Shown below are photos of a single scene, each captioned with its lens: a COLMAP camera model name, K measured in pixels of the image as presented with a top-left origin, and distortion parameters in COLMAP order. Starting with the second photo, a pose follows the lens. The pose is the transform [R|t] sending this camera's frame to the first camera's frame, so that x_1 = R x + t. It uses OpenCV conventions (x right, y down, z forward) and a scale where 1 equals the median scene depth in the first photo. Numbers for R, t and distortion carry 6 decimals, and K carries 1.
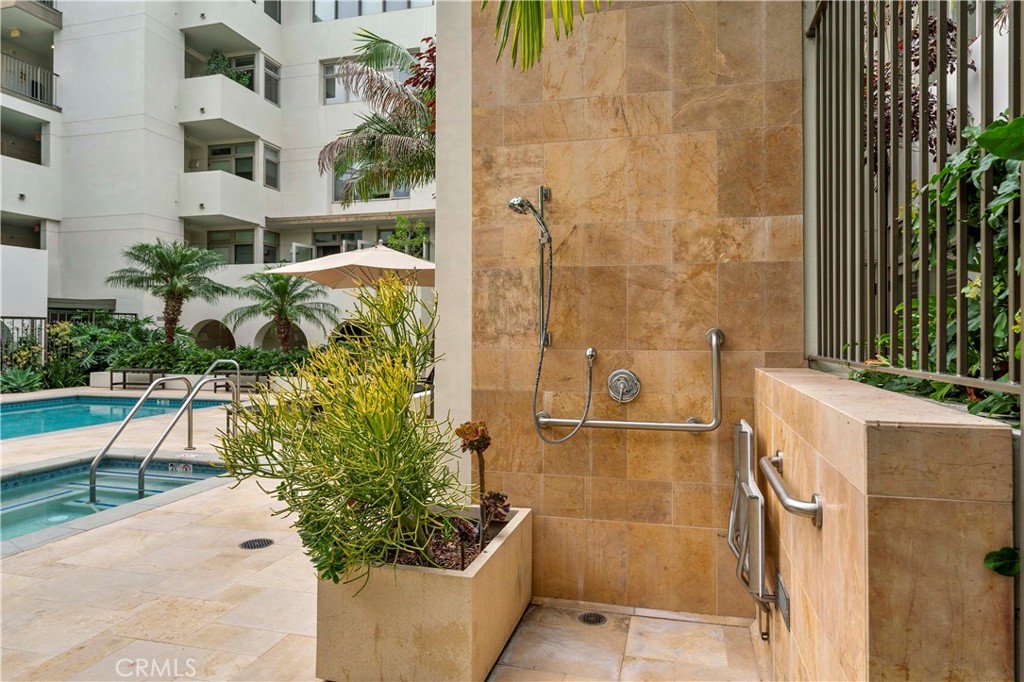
lens RADIAL K [[624.8, 0, 511.6], [0, 624.8, 336.6], [0, 0, 1]] dist [0.009887, 0.003084]
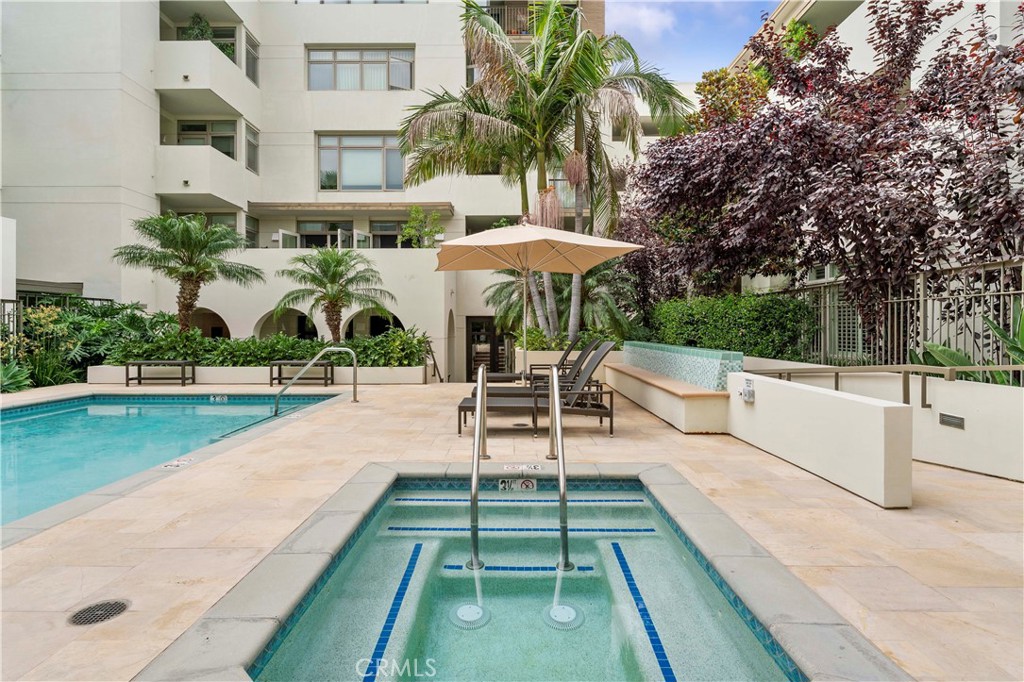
lens RADIAL K [[521.1, 0, 513.4], [0, 521.1, 340.3], [0, 0, 1]] dist [-0.001498, -0.001007]
pose [[0.963426, -0.008074, 0.267853, -0.249287], [0.002759, 0.999792, 0.020212, 0.007480], [-0.267961, -0.018734, 0.963248, 0.140571]]
